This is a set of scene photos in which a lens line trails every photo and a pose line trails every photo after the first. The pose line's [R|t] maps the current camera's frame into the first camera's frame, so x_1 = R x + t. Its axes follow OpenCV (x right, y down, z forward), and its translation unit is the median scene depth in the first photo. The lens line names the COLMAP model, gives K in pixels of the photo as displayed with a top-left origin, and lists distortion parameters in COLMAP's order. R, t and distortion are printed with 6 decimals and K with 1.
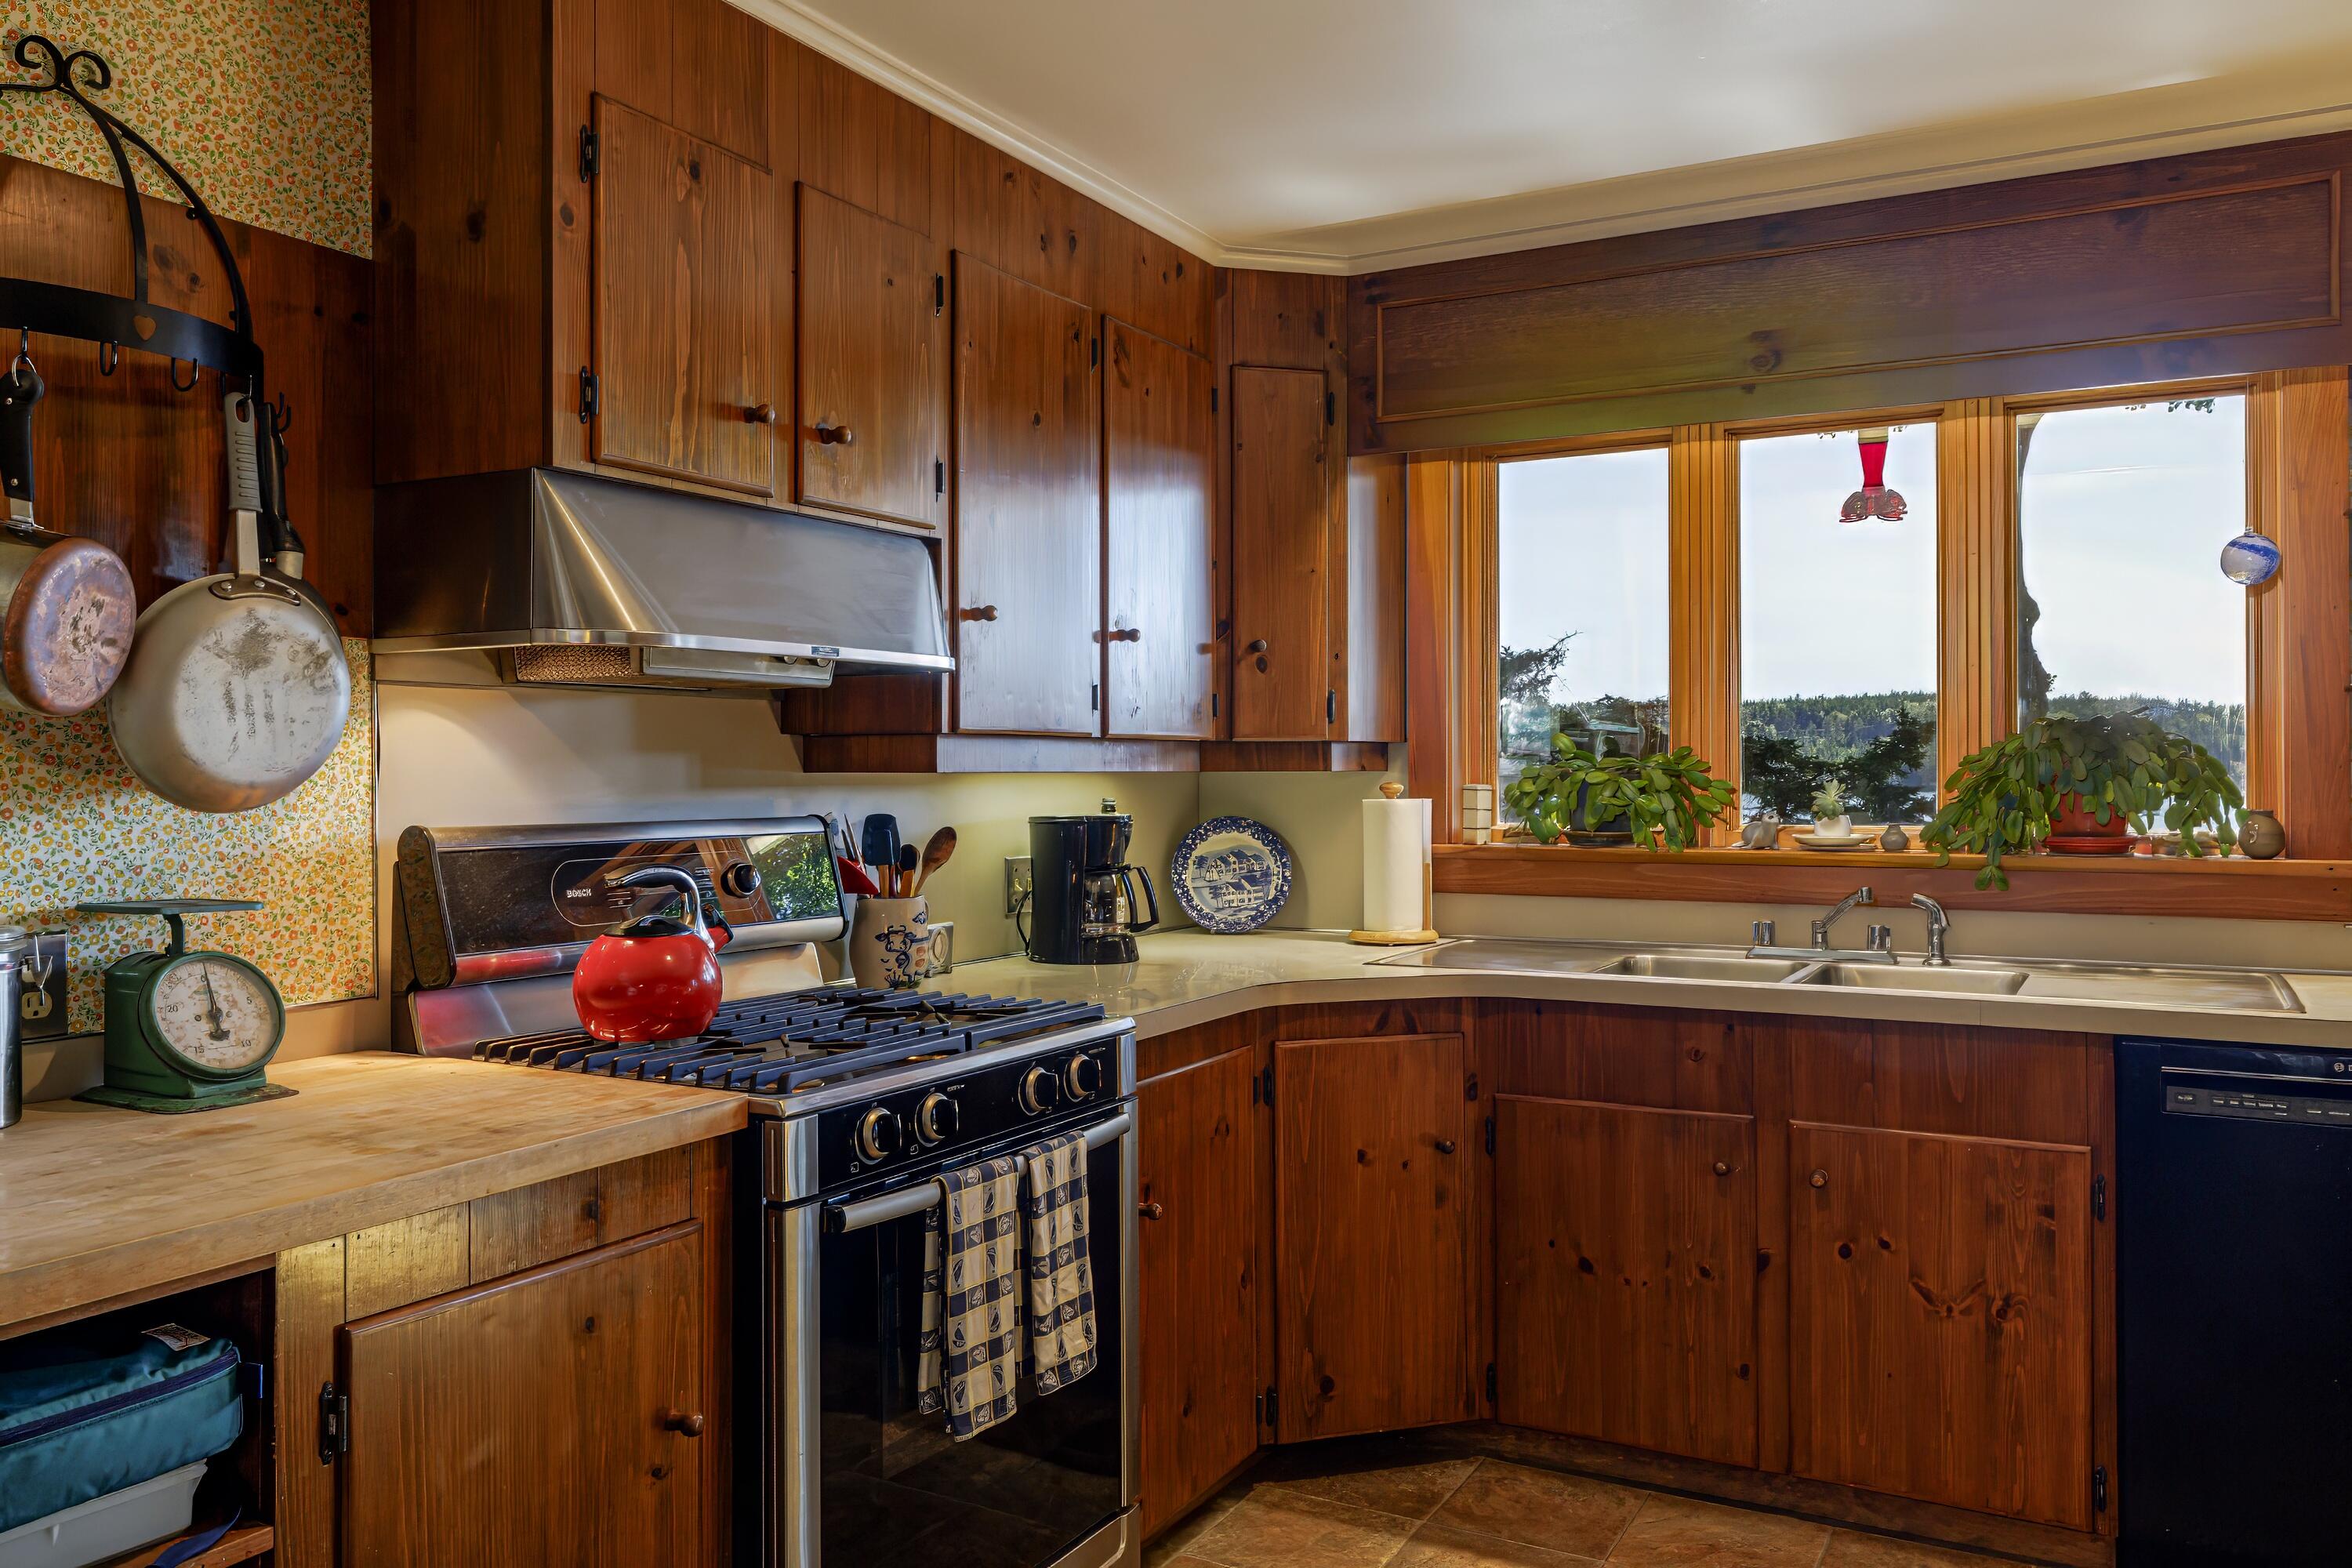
lens RADIAL K [[1734.0, 0, 1176.4], [0, 1734.0, 779.2], [0, 0, 1]] dist [-0.011110, -0.004093]
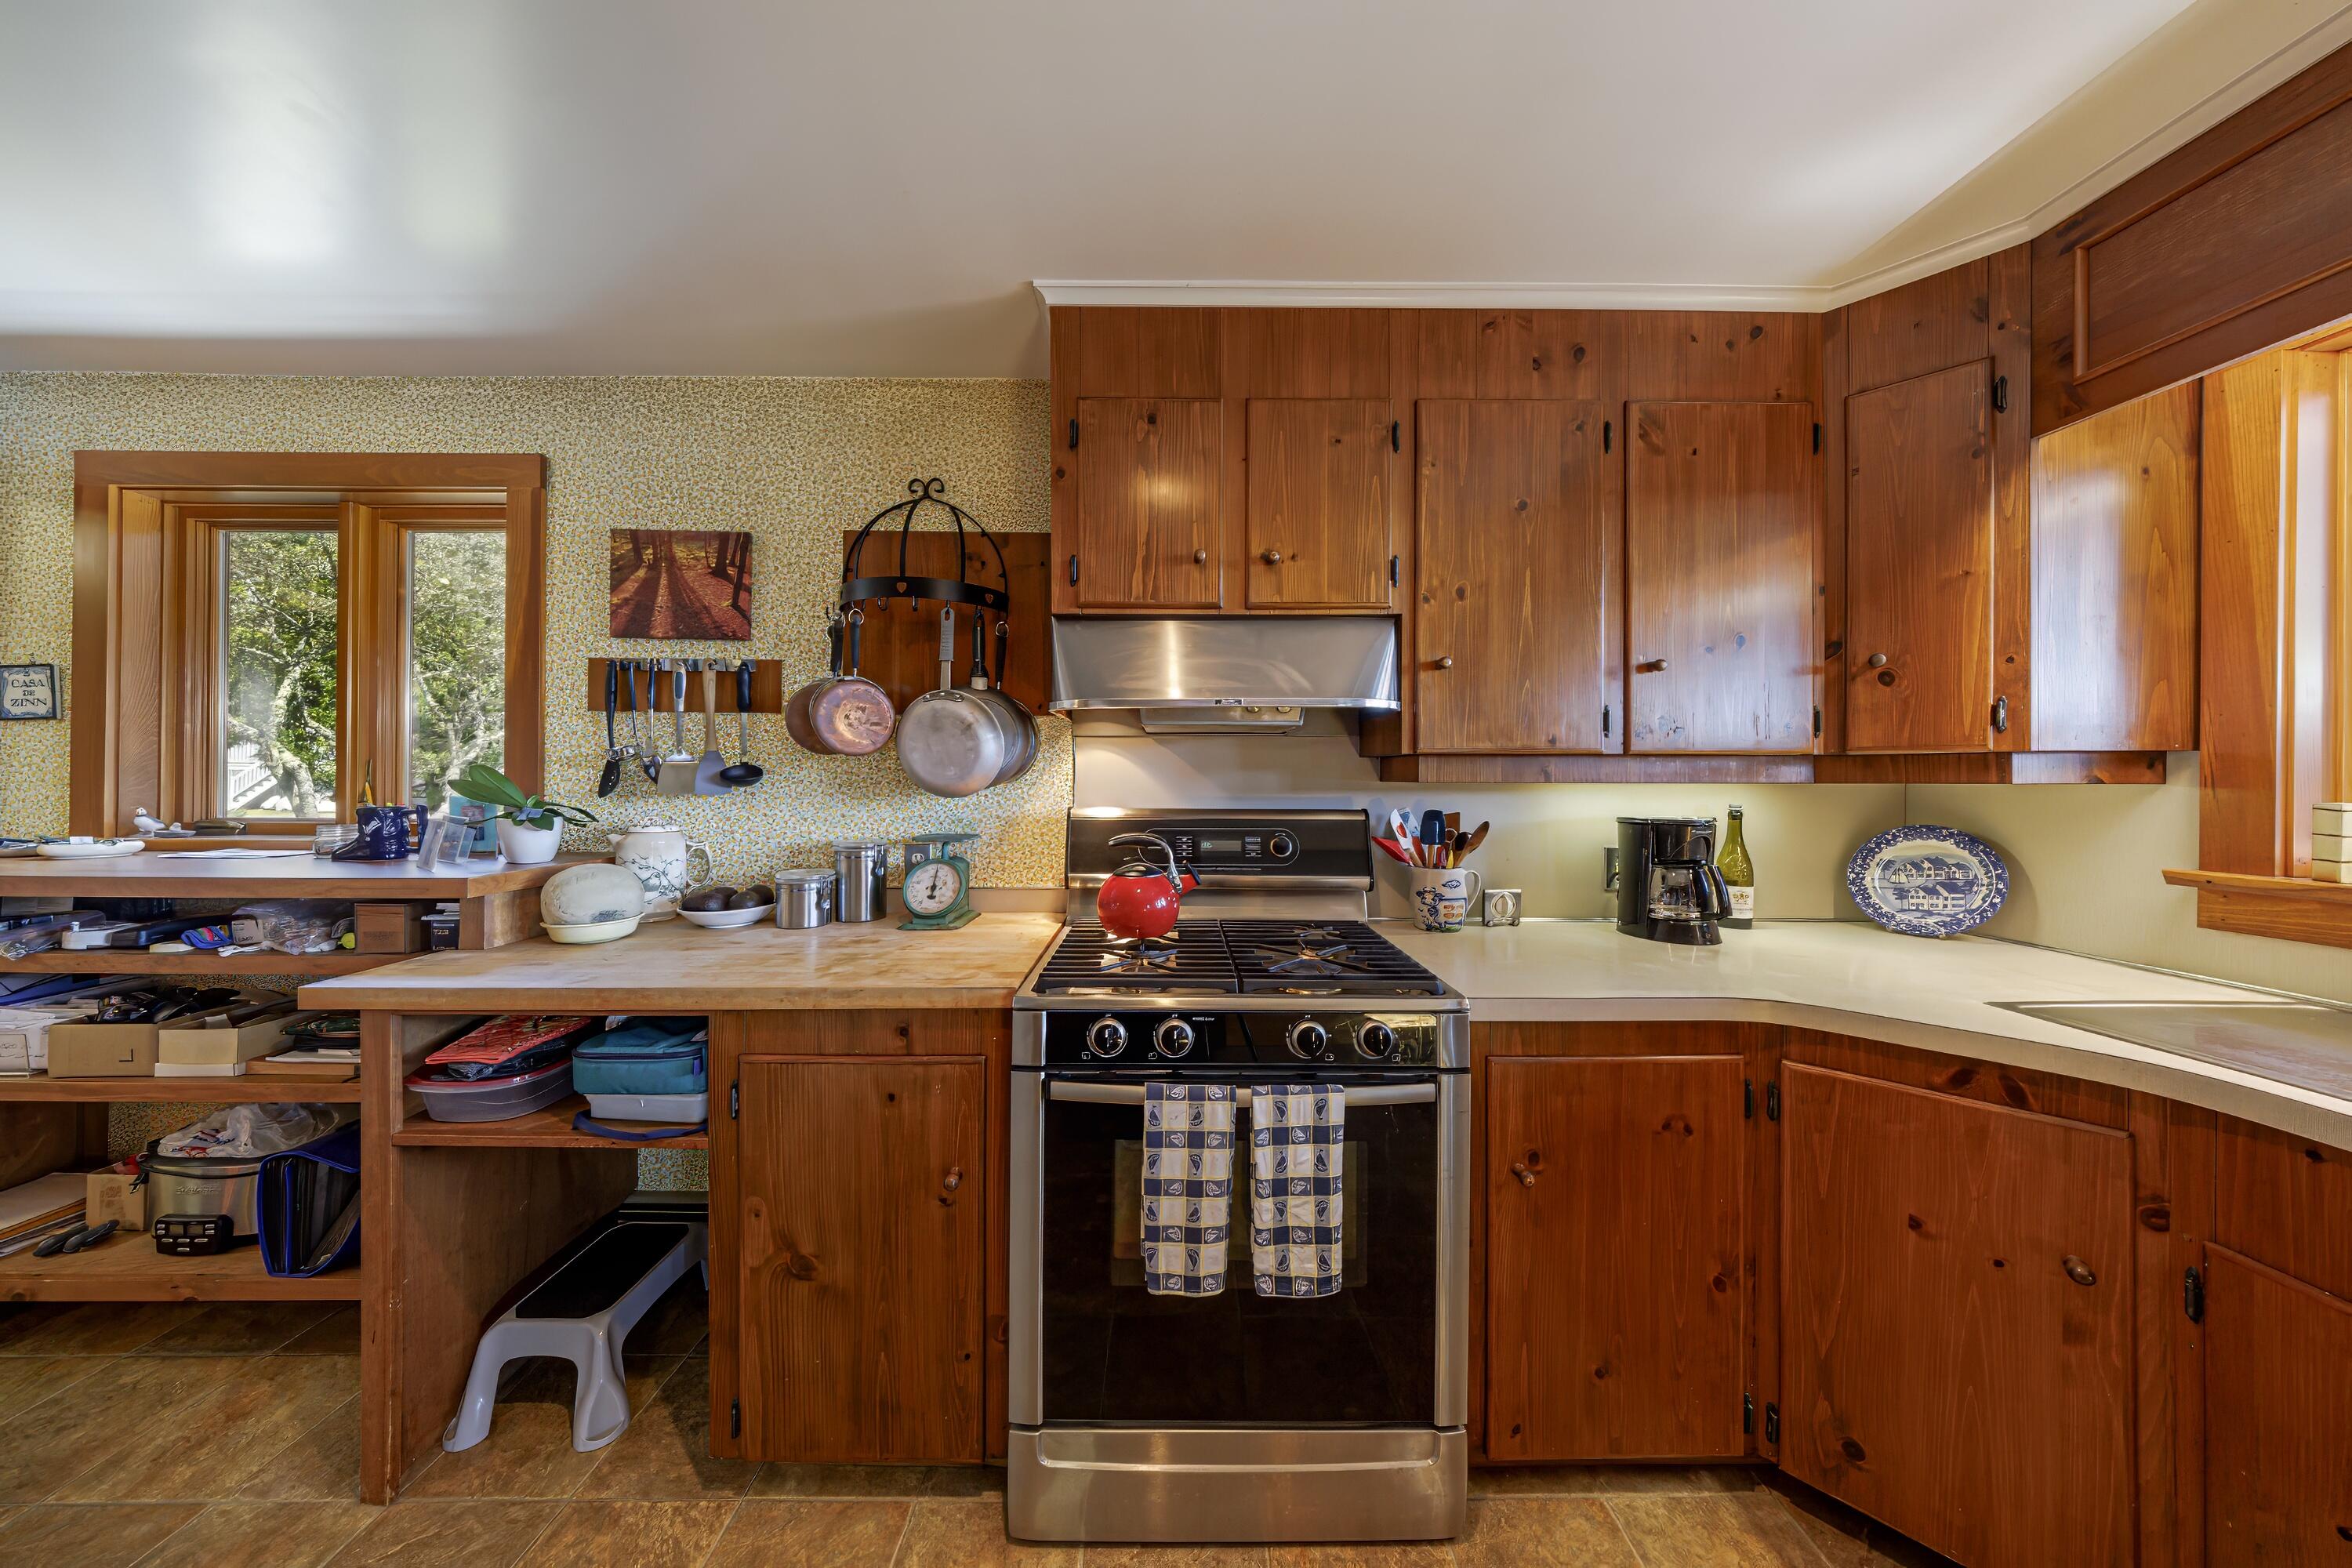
lens RADIAL K [[679.8, 0, 1172.8], [0, 679.8, 783.0], [0, 0, 1]] dist [-0.005471, -0.000131]
pose [[0.489554, 0.007196, -0.871943, 0.236493], [-0.008049, 0.999961, 0.003733, -0.003590], [0.871936, 0.005191, 0.489592, 0.548859]]
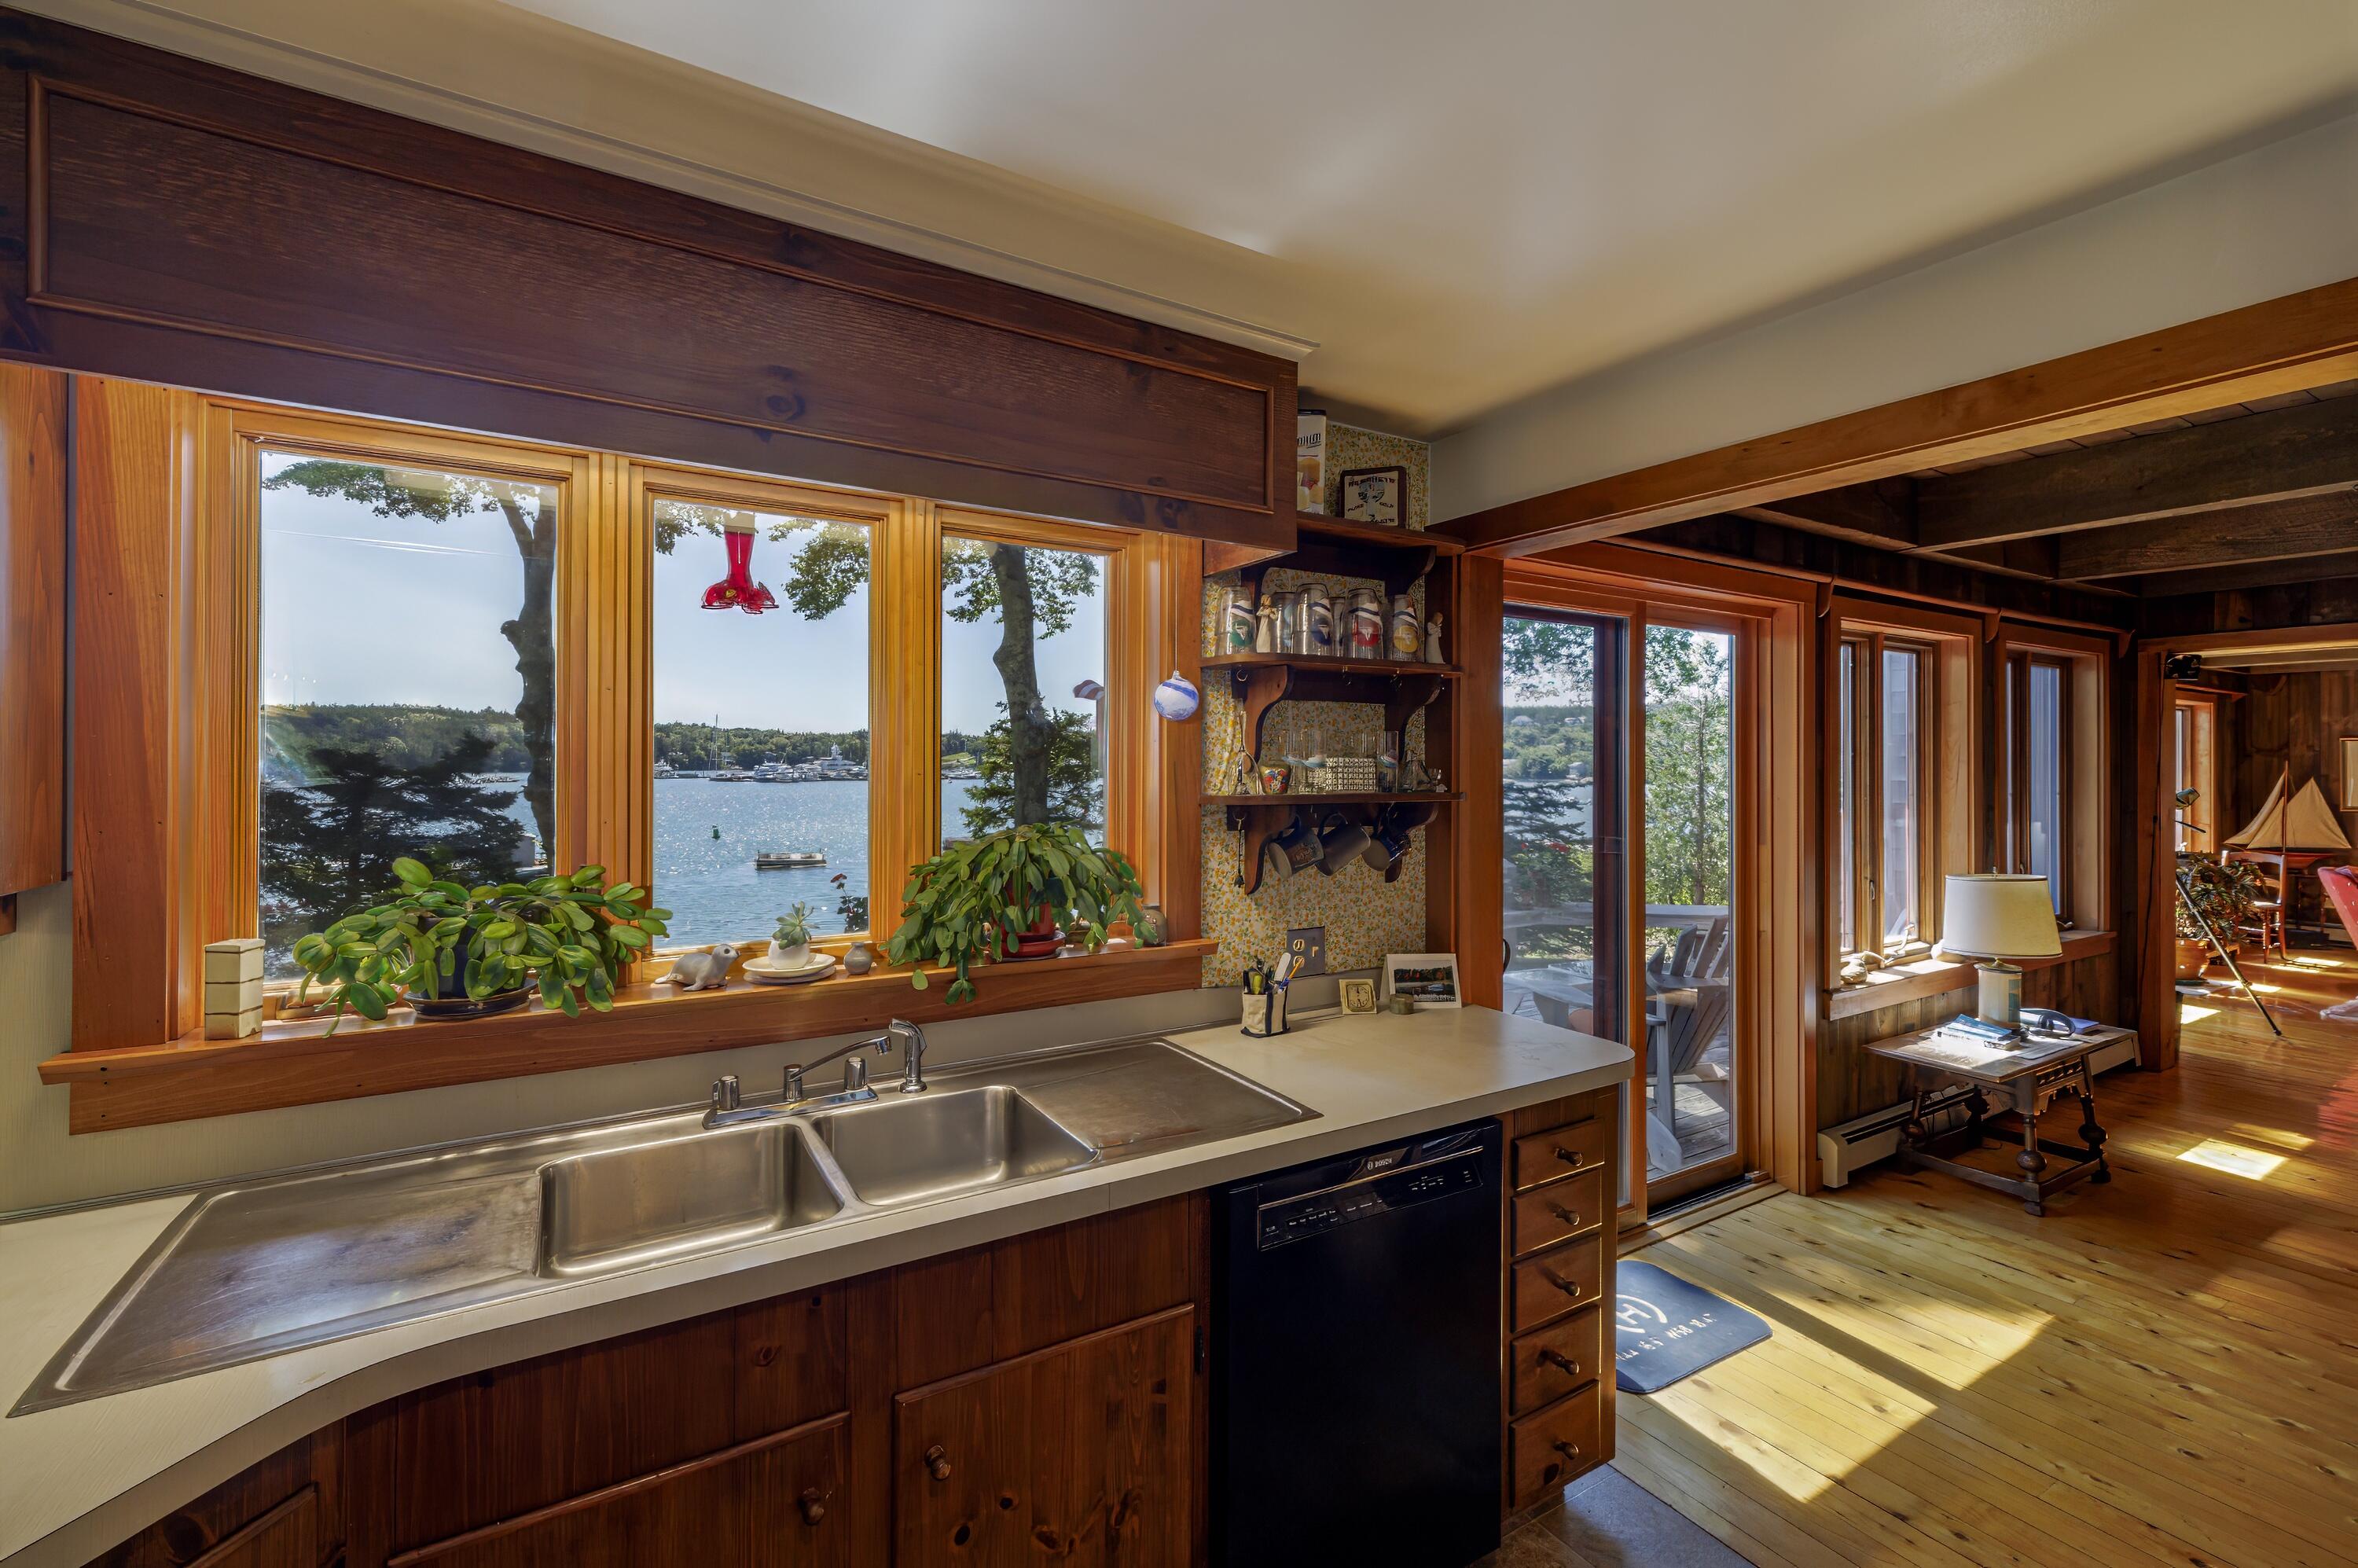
lens RADIAL K [[1018.7, 0, 1189.9], [0, 1018.7, 767.1], [0, 0, 1]] dist [0.005153, 0.000865]
pose [[0.494043, 0.002471, 0.869434, 0.025381], [-0.004137, 0.999991, -0.000491, -0.083952], [-0.869428, -0.003355, 0.494049, 0.676884]]
